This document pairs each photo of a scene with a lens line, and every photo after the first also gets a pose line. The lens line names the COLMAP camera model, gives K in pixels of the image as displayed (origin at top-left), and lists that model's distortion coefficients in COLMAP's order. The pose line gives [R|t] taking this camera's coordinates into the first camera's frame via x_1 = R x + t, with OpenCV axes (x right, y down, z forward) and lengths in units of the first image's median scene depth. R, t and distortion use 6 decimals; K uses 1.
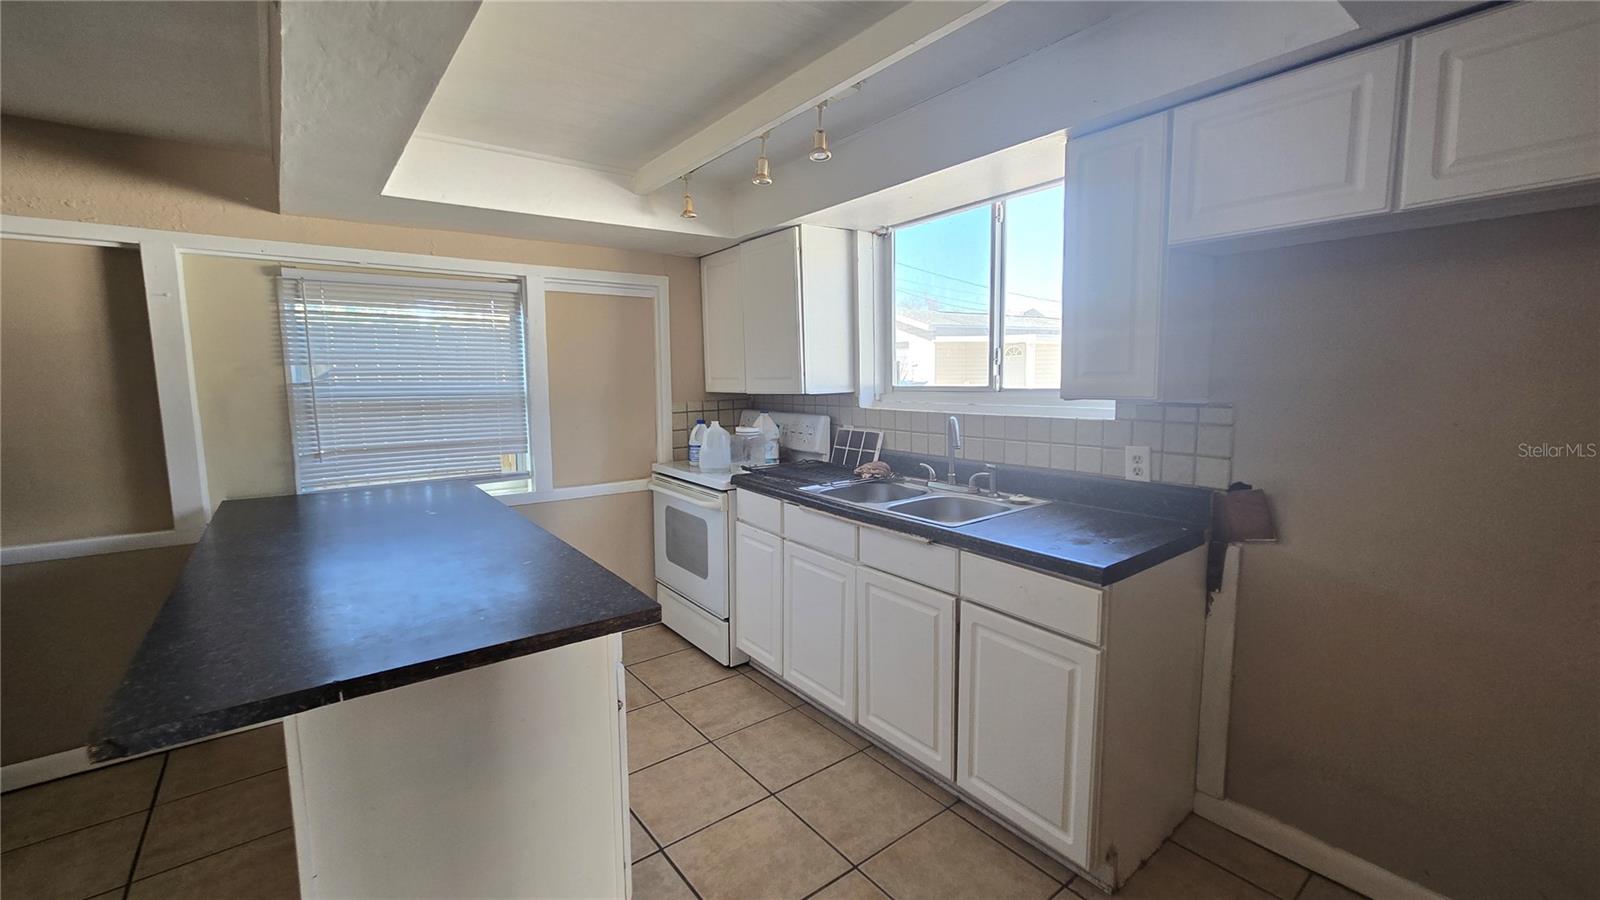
lens RADIAL K [[660.8, 0, 800.0], [0, 660.8, 450.0], [0, 0, 1]] dist [0.001294, 0.000182]
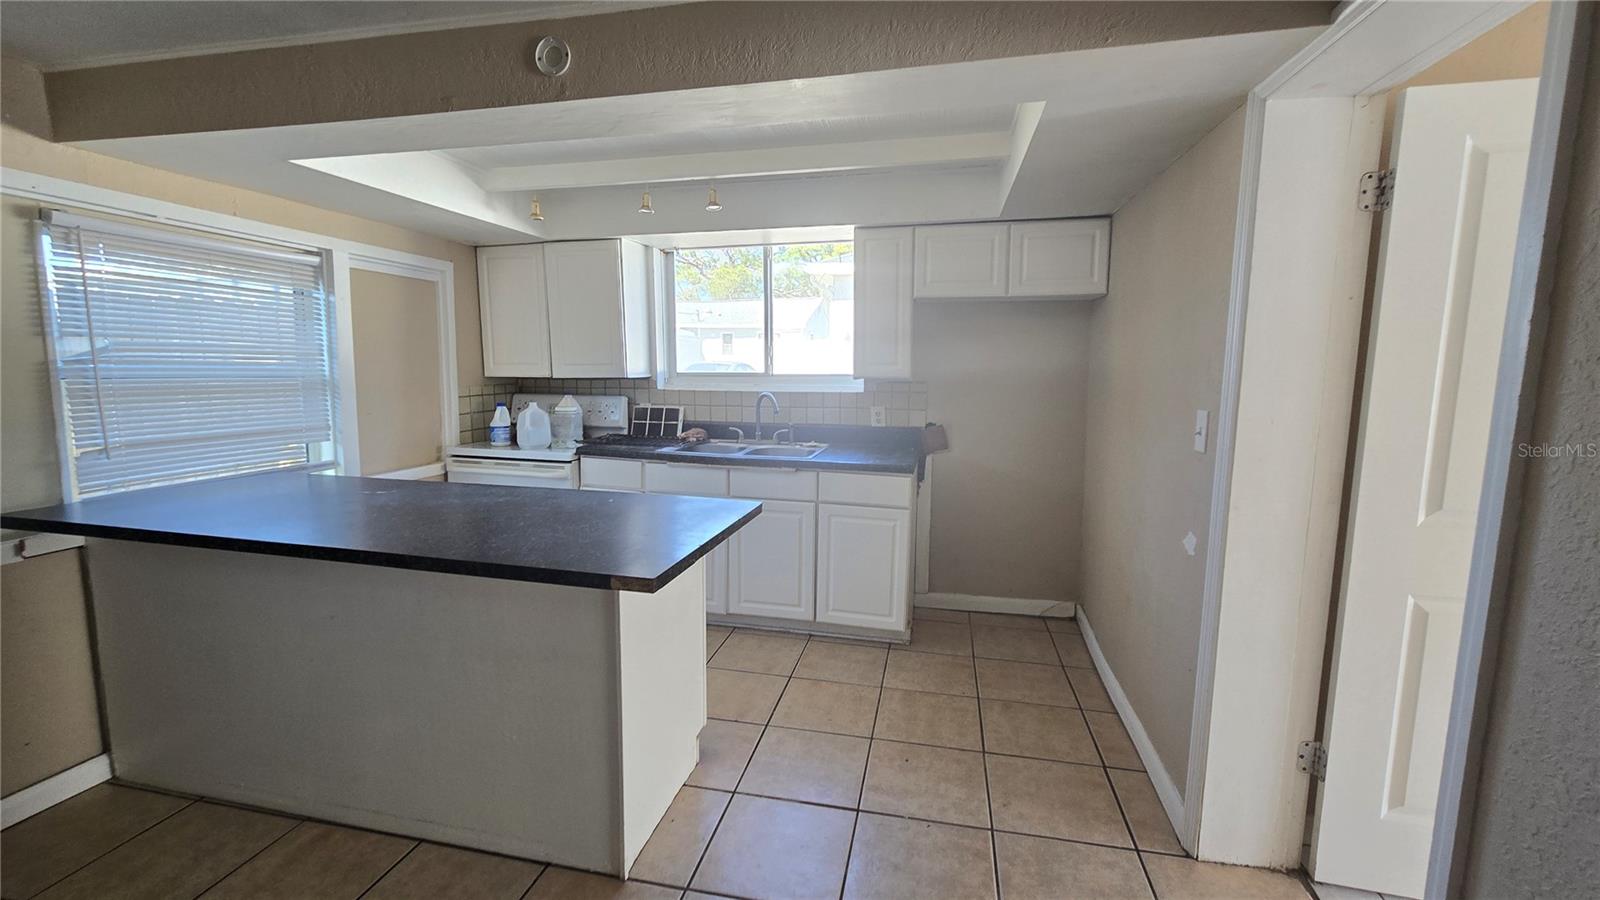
lens RADIAL K [[654.3, 0, 802.1], [0, 654.3, 442.7], [0, 0, 1]] dist [0.000050, 0.000016]
pose [[0.760677, -0.060173, 0.646336, -0.541720], [0.059060, 0.997980, 0.023403, 0.026324], [-0.646439, 0.020371, 0.762694, -0.130131]]
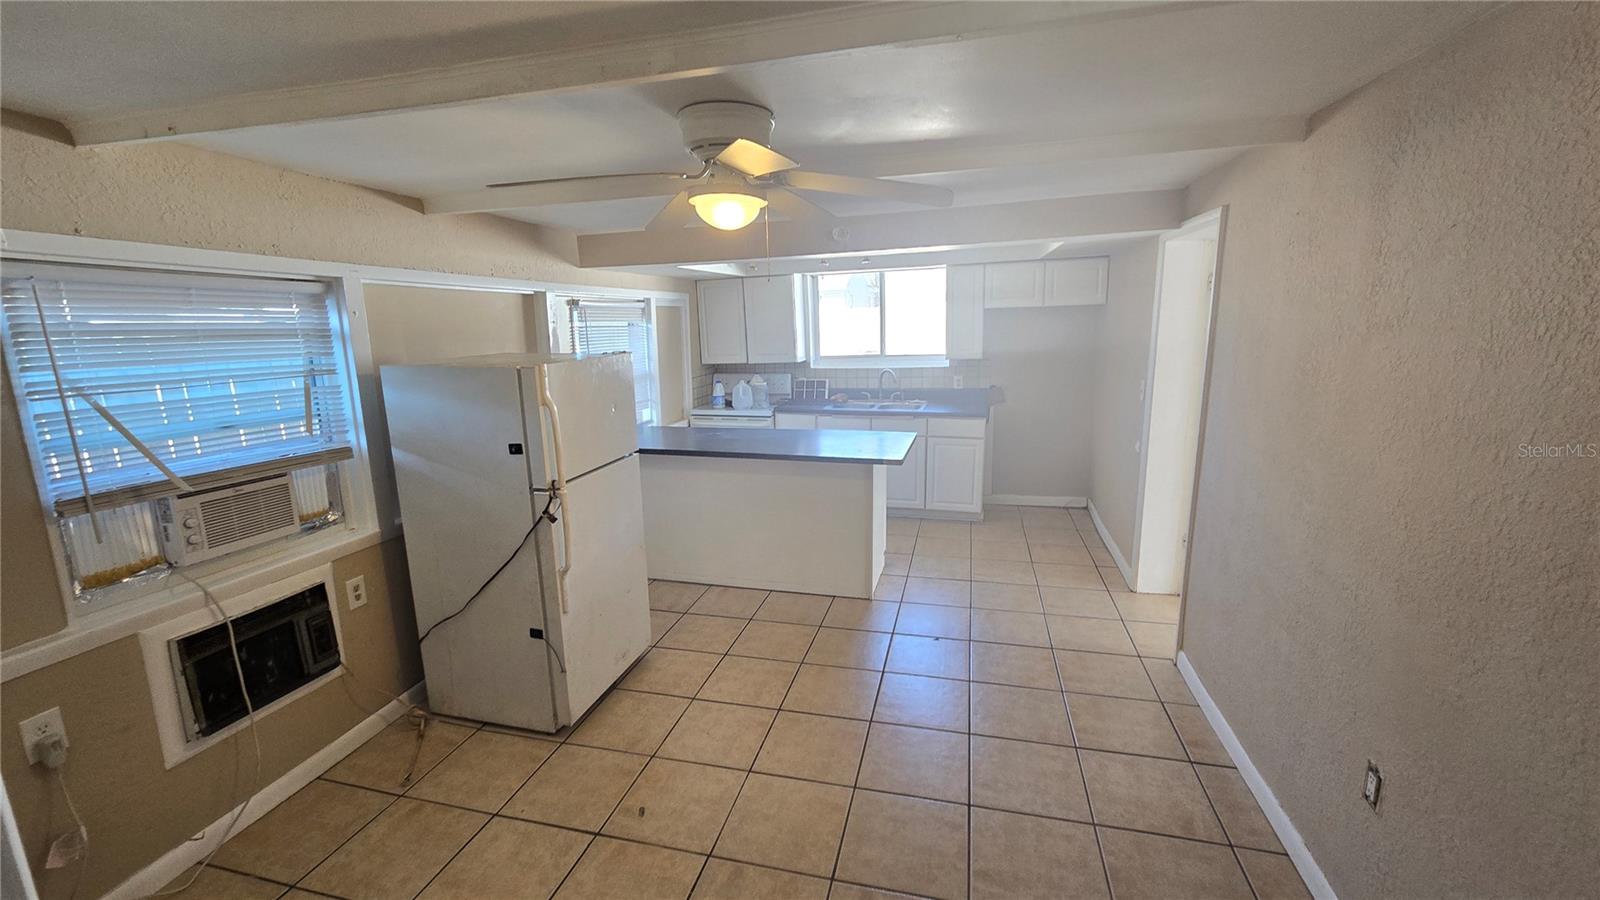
lens RADIAL K [[650.7, 0, 795.4], [0, 650.7, 443.9], [0, 0, 1]] dist [-0.003794, 0.003321]
pose [[0.790752, -0.125224, 0.599191, -1.177382], [0.087723, 0.991931, 0.091534, -0.023509], [-0.605818, -0.019818, 0.795356, -0.514305]]
